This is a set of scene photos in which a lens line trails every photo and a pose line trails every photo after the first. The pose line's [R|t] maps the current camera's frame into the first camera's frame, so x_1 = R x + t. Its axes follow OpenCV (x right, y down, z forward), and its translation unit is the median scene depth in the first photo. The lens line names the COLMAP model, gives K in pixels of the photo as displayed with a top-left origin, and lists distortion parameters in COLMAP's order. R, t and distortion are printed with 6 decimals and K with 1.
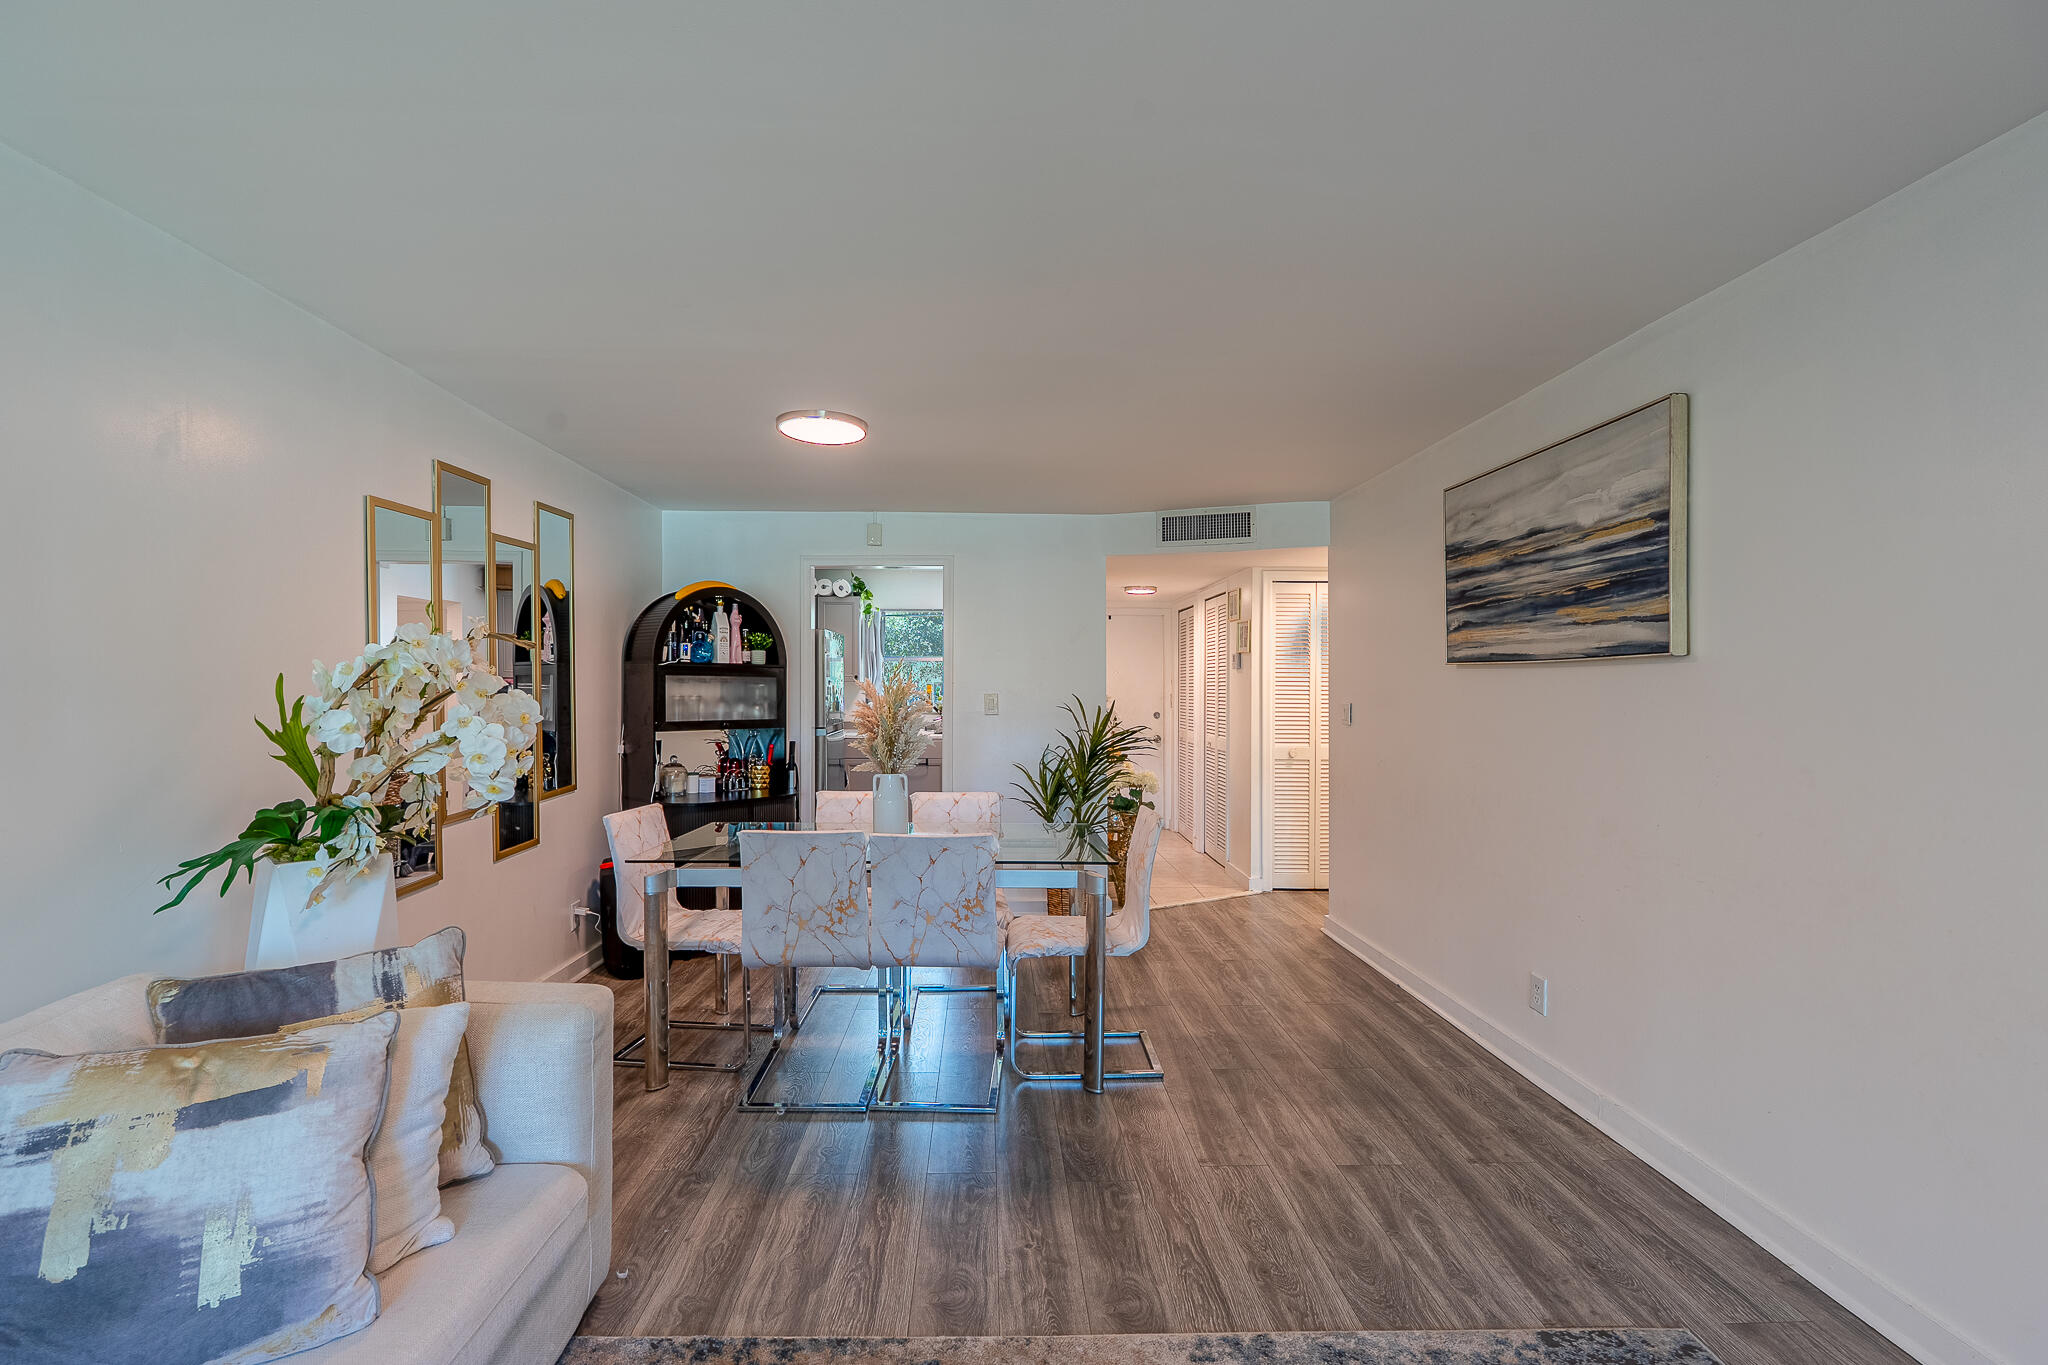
lens RADIAL K [[905.8, 0, 1006.6], [0, 905.8, 685.3], [0, 0, 1]] dist [-0.002938, 0.000075]
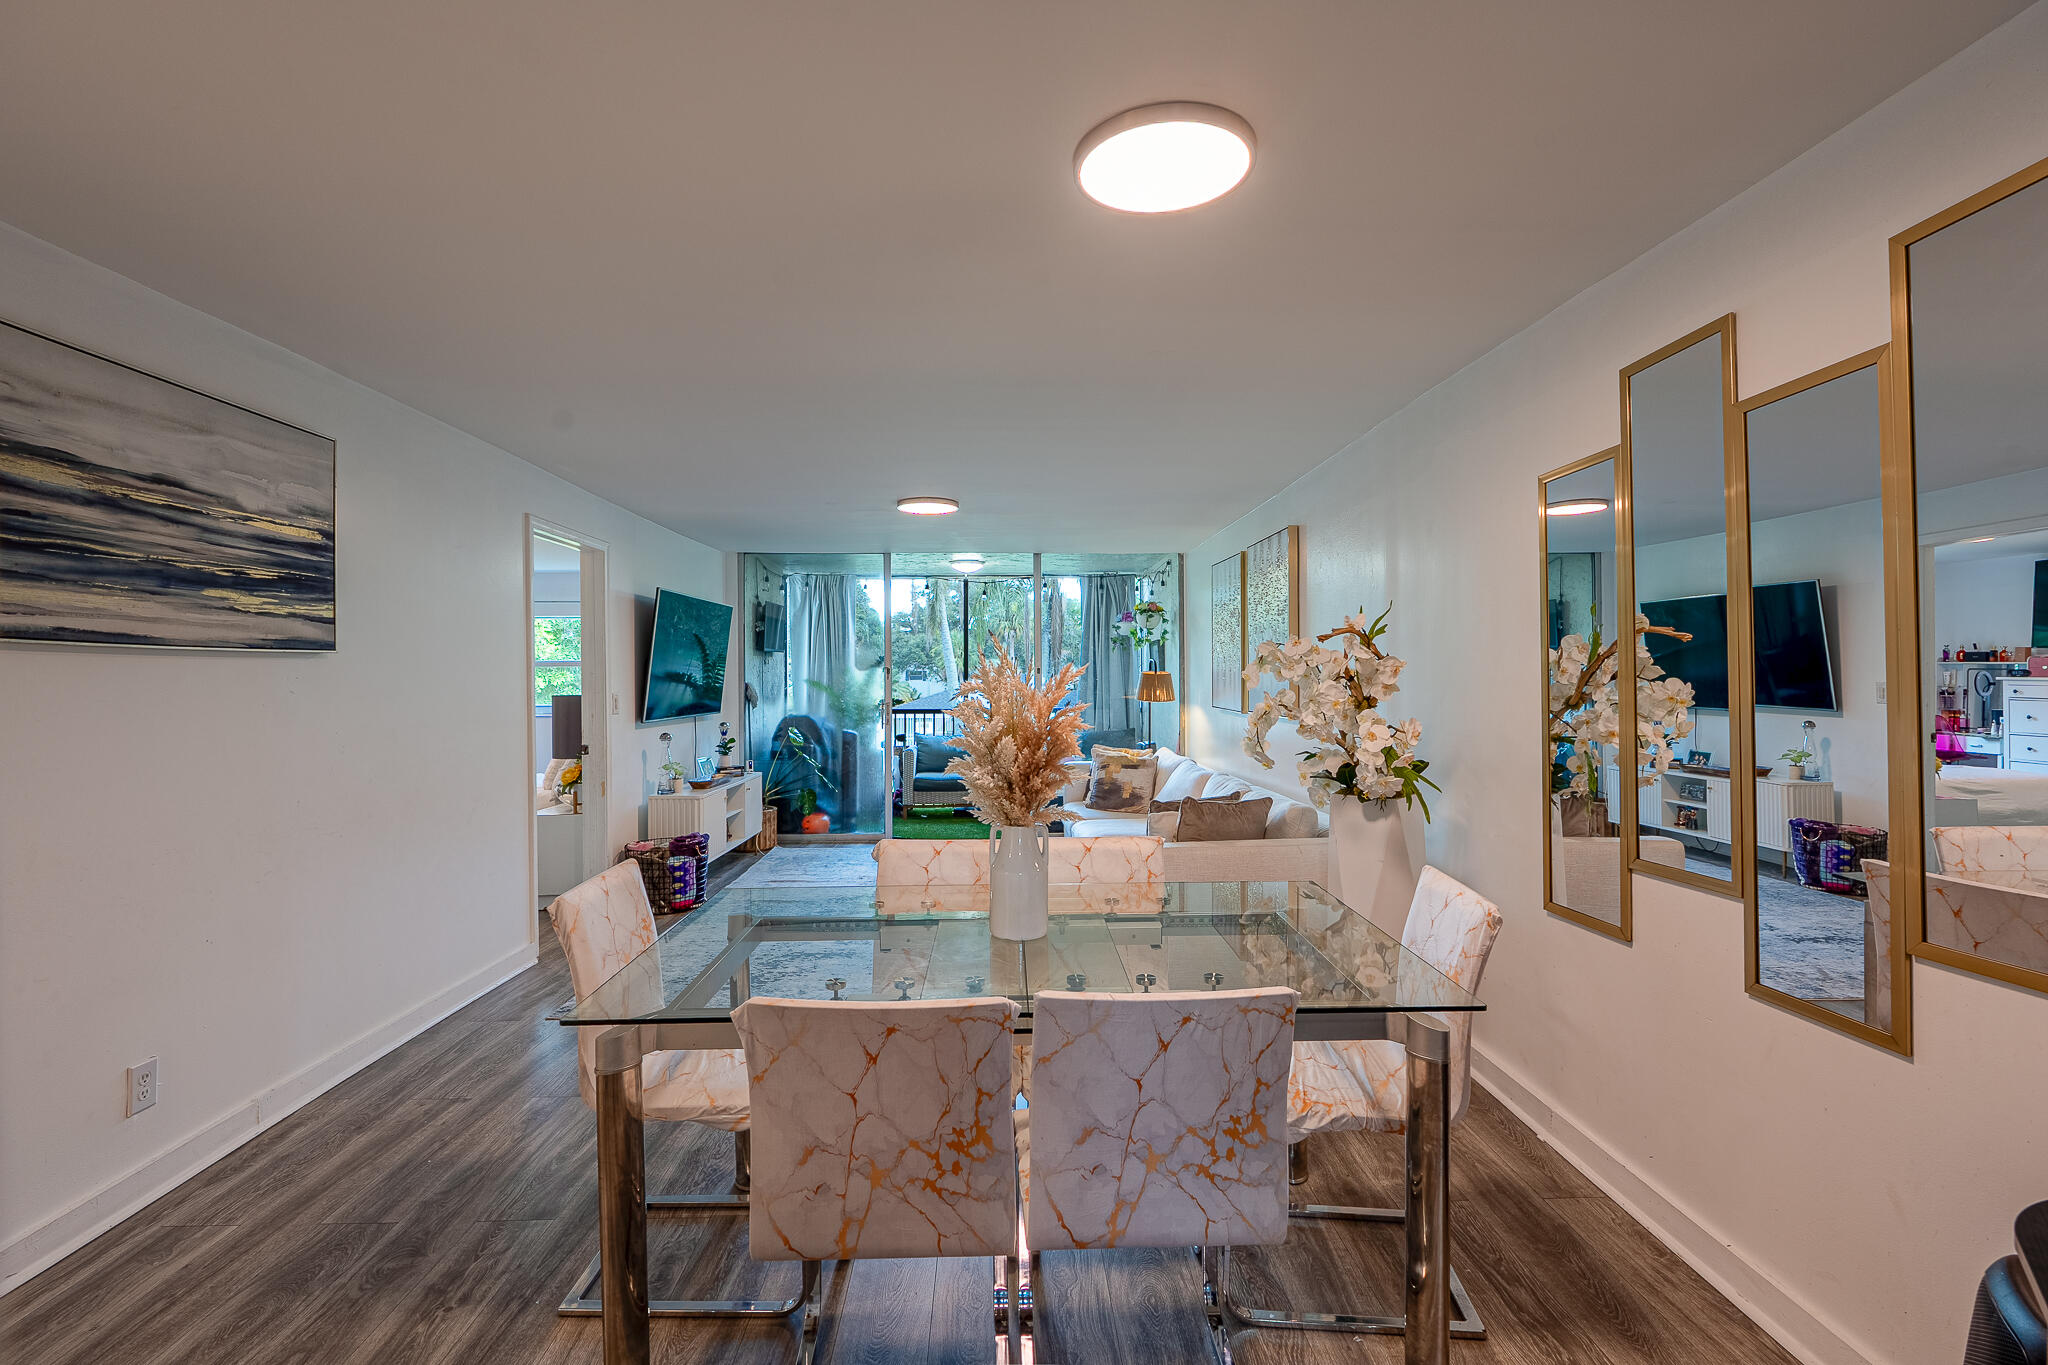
lens RADIAL K [[913.3, 0, 1024.0], [0, 913.3, 682.5], [0, 0, 1]] dist [0.000290, 0.000279]
pose [[-0.999992, 0.004015, 0.000664, -0.141050], [0.004020, 0.999969, 0.006780, 0.001404], [-0.000637, 0.006783, -0.999977, 1.640173]]
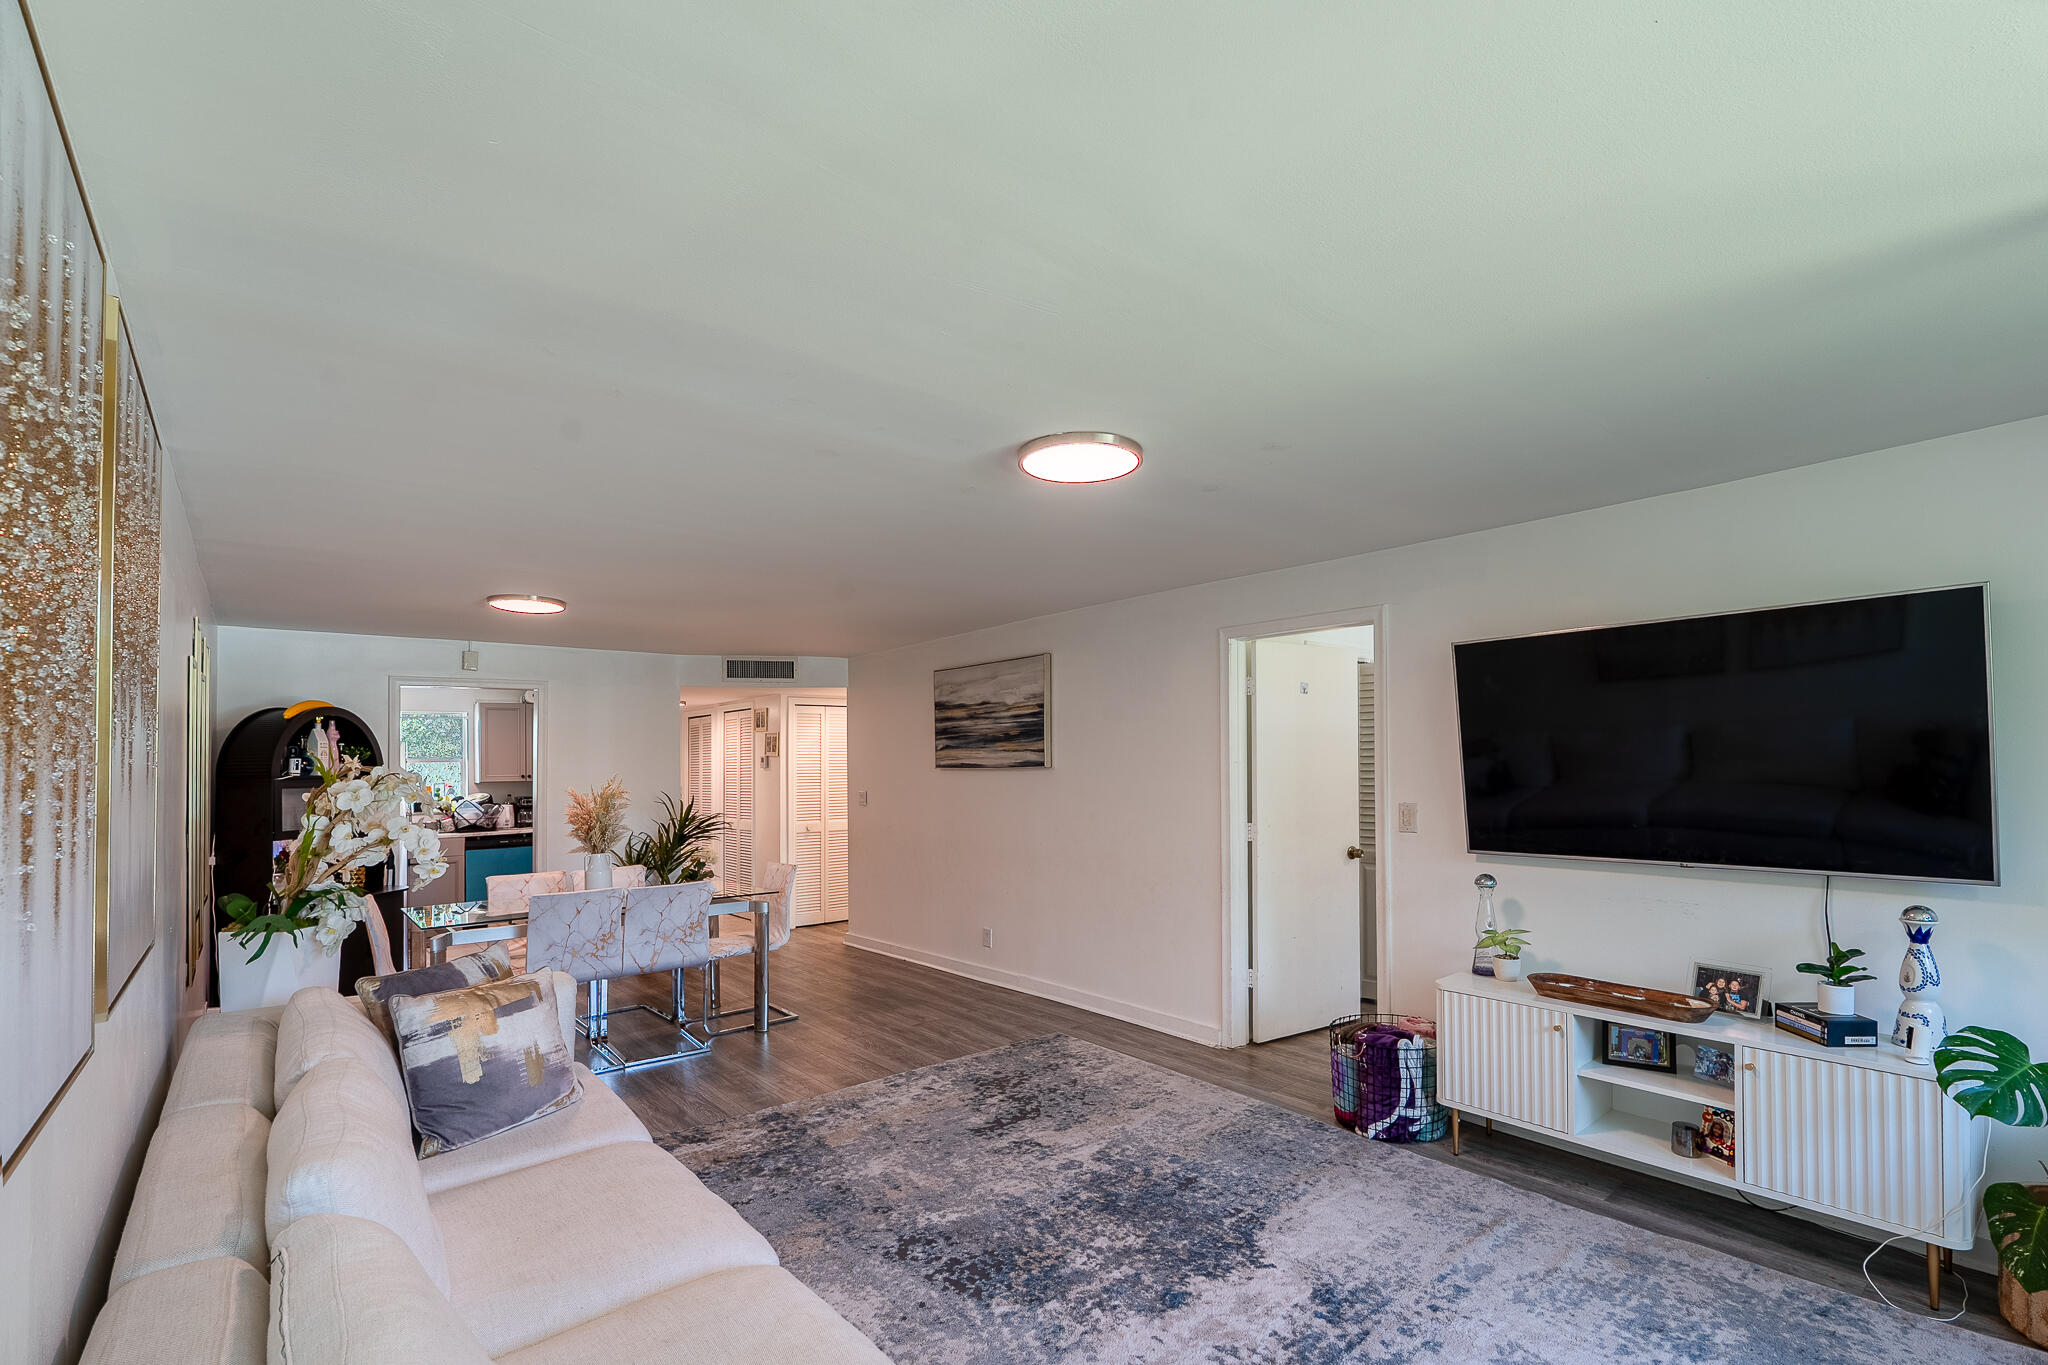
lens RADIAL K [[911.2, 0, 1045.3], [0, 911.2, 753.6], [0, 0, 1]] dist [-0.000739, 0.000048]
pose [[0.773093, -0.009571, 0.634221, -0.523783], [0.020789, 0.999731, -0.010255, -0.033218], [-0.633953, 0.021112, 0.773084, -0.561047]]
